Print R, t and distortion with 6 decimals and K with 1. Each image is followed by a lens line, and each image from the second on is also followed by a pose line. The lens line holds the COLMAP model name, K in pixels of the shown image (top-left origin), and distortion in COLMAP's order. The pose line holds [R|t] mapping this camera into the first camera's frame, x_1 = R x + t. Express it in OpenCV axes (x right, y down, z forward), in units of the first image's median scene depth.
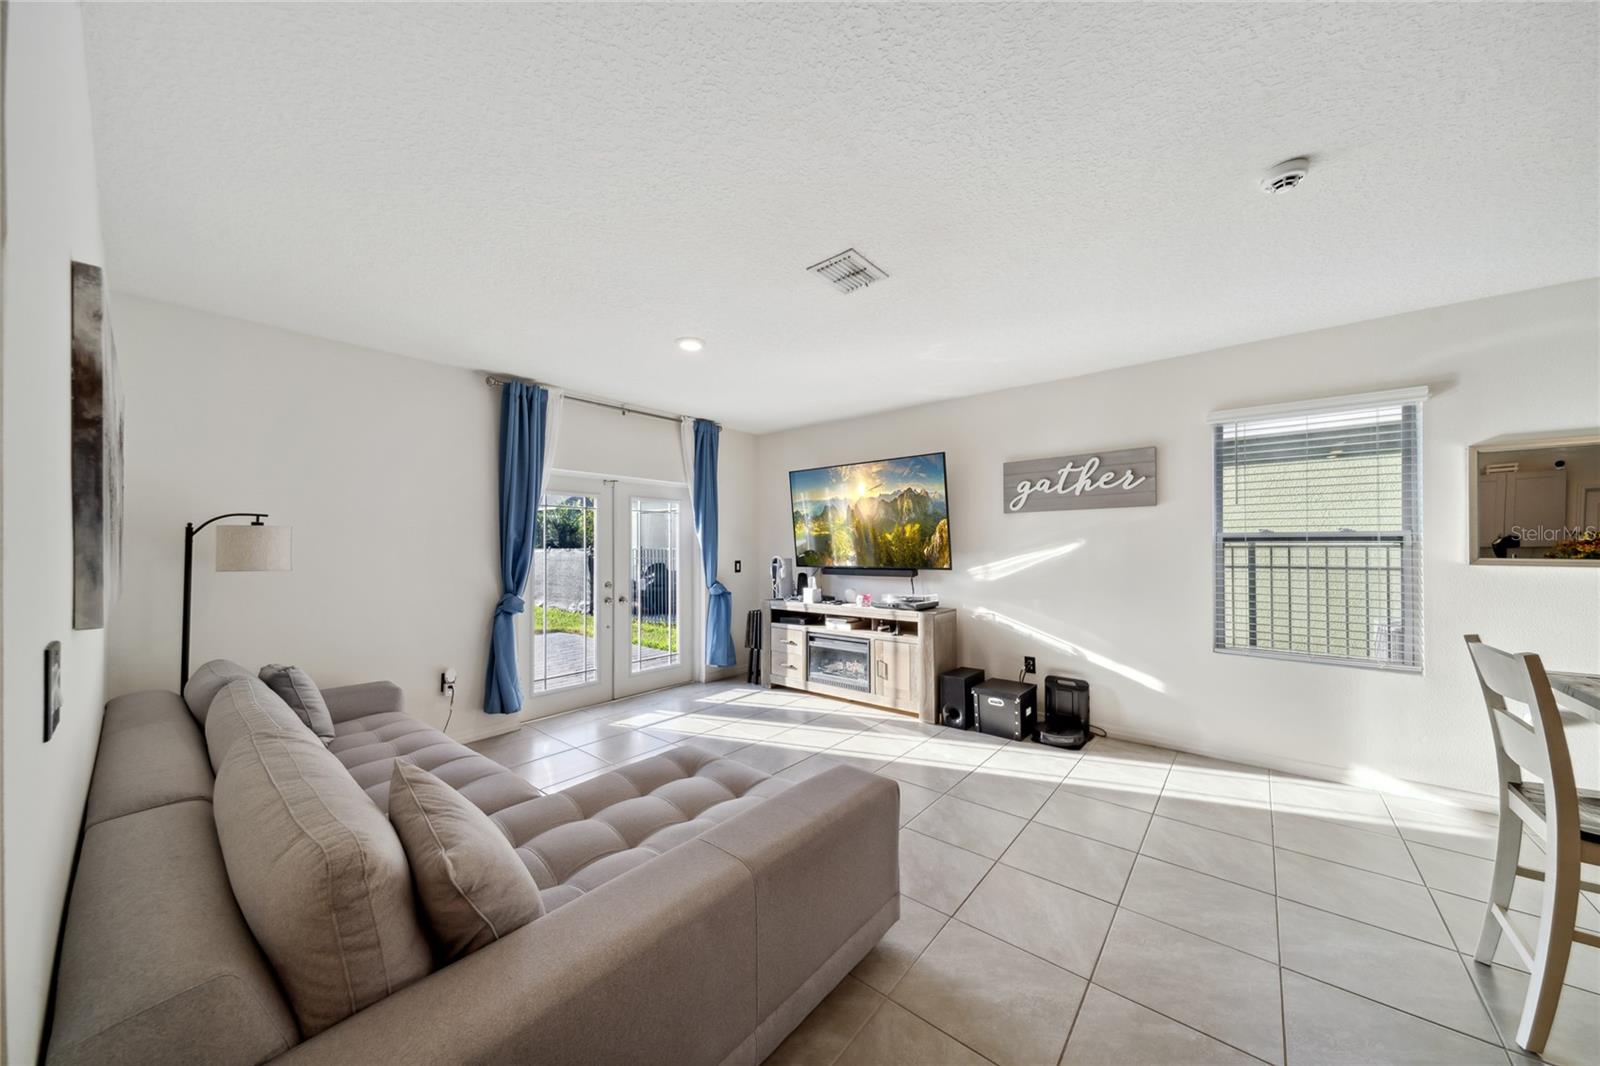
lens RADIAL K [[554.3, 0, 794.1], [0, 554.3, 537.8], [0, 0, 1]] dist [-0.004291, 0.000305]
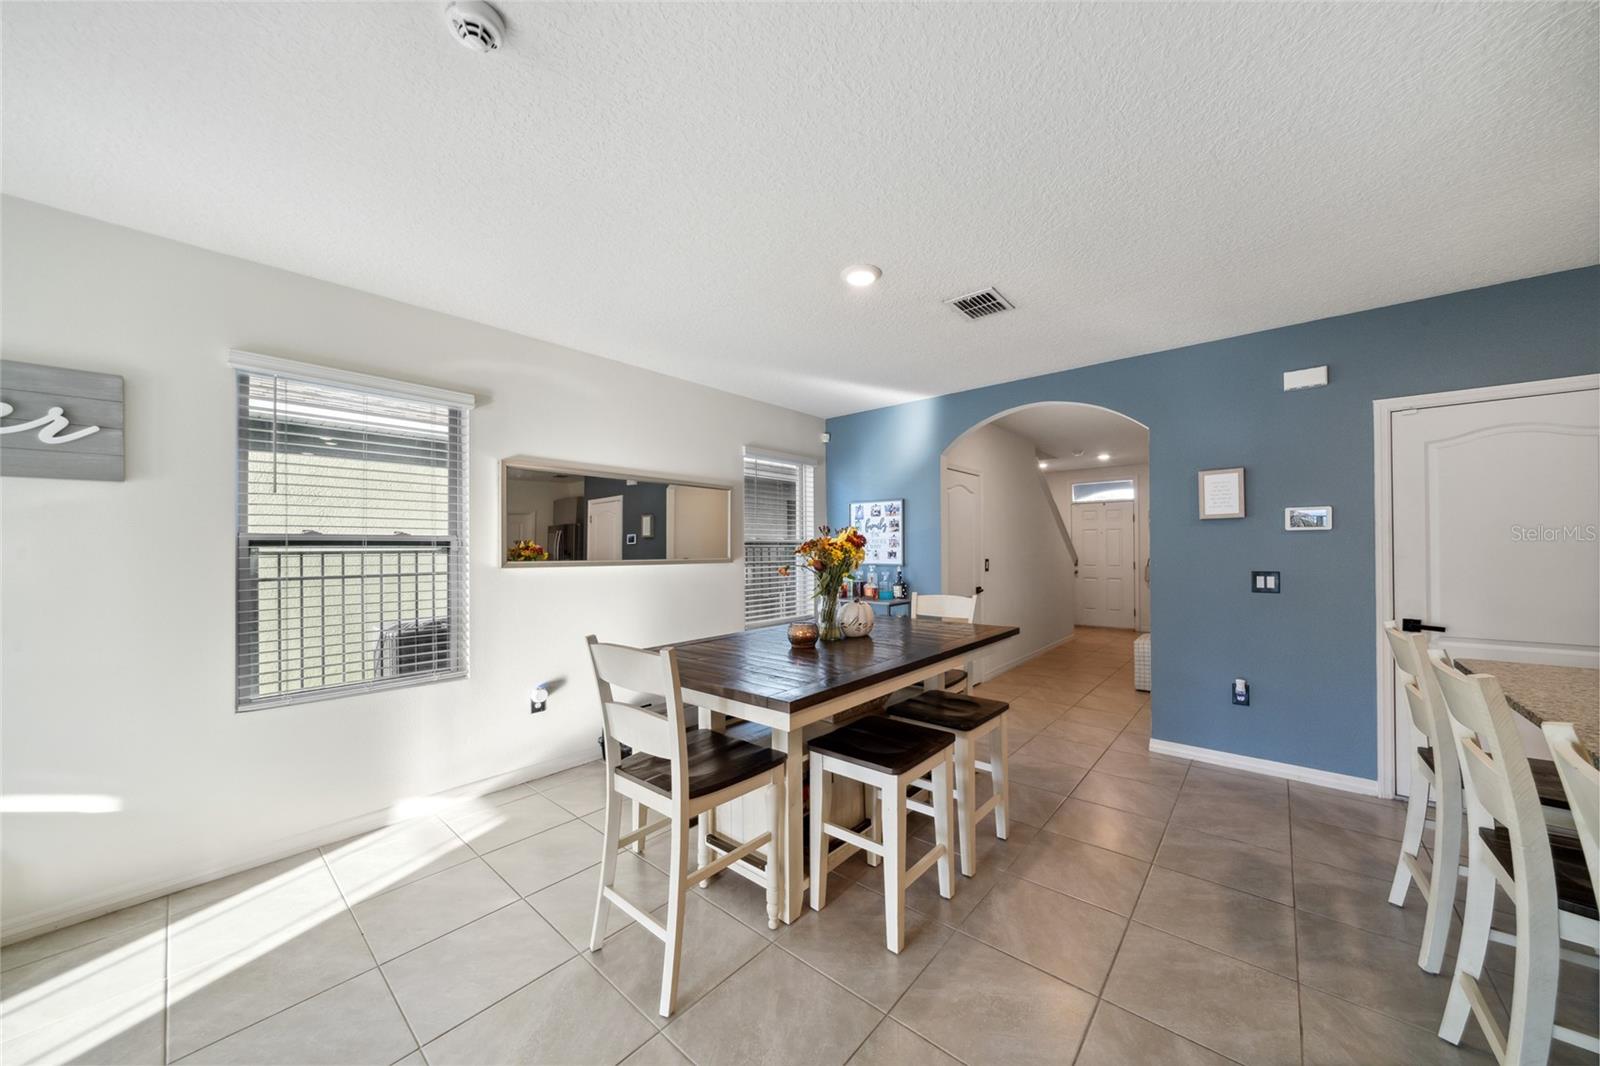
lens RADIAL K [[554.3, 0, 800.5], [0, 554.3, 547.8], [0, 0, 1]] dist [-0.004291, 0.000305]
pose [[0.011568, 0.004813, 0.999922, 0.112061], [-0.006870, 0.999965, -0.004734, 0.008460], [-0.999909, -0.006815, 0.011600, 0.335230]]
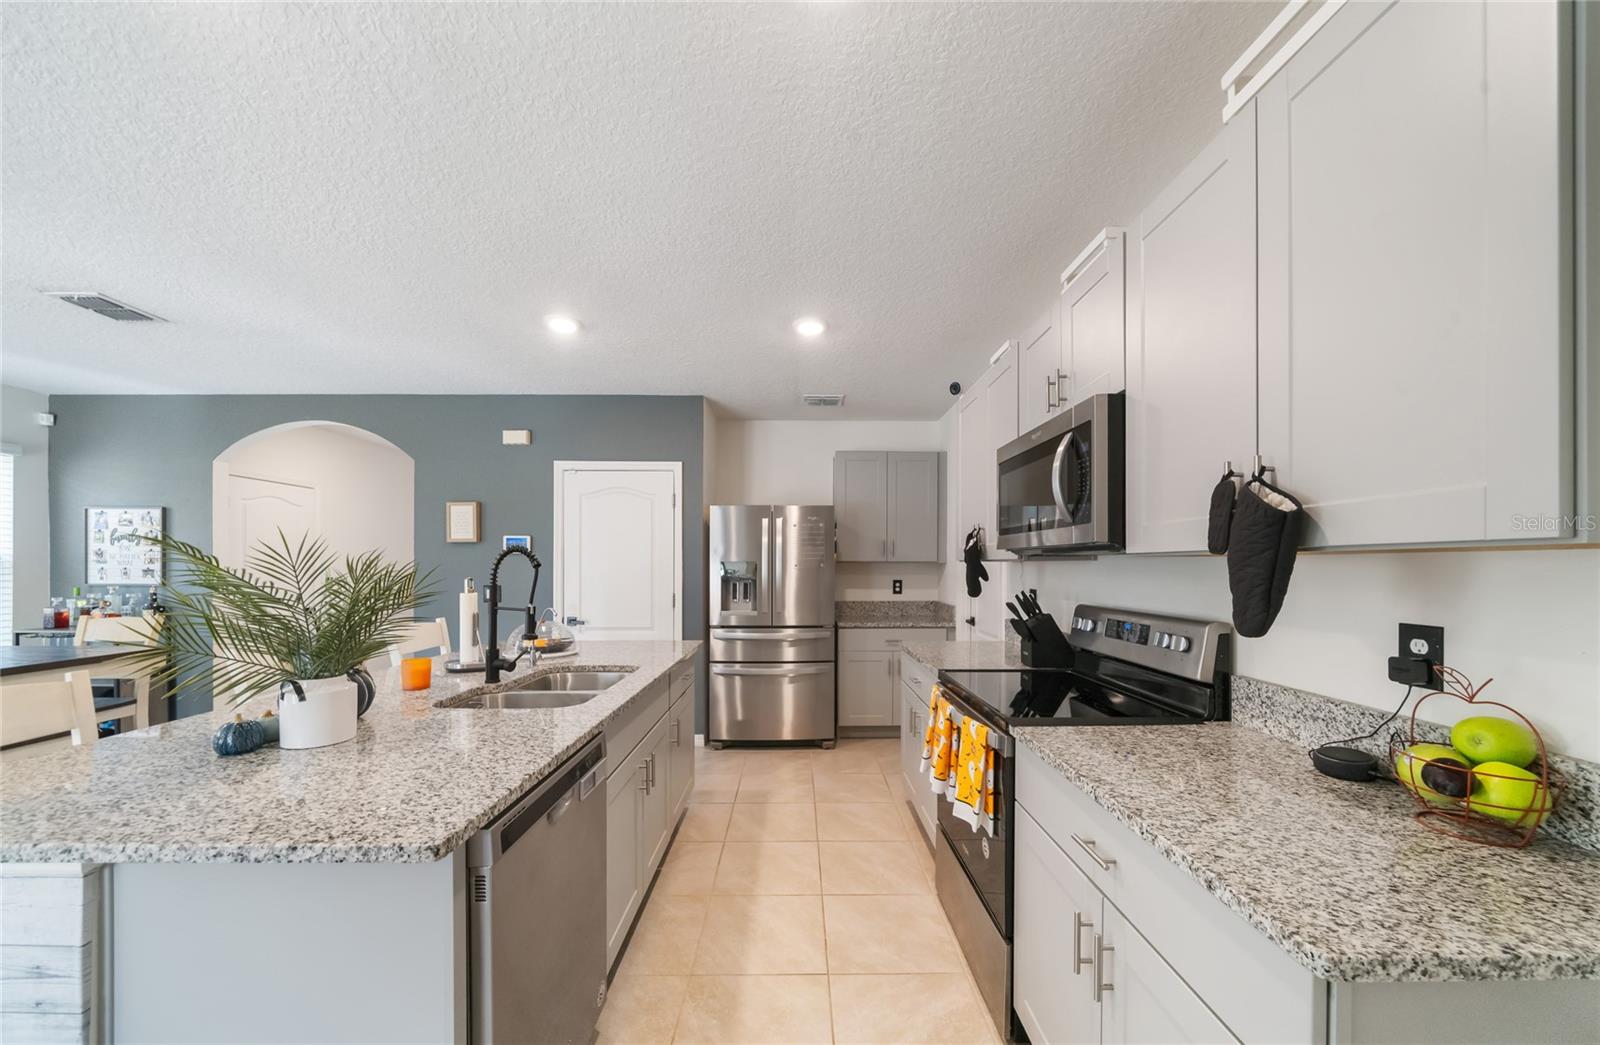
lens RADIAL K [[576.8, 0, 801.1], [0, 576.8, 565.1], [0, 0, 1]] dist [-0.011939, -0.000108]
pose [[-0.665330, 0.003872, 0.746539, -0.375904], [-0.007905, 0.999894, -0.012231, 0.004861], [-0.746508, -0.014040, -0.665229, -0.199987]]
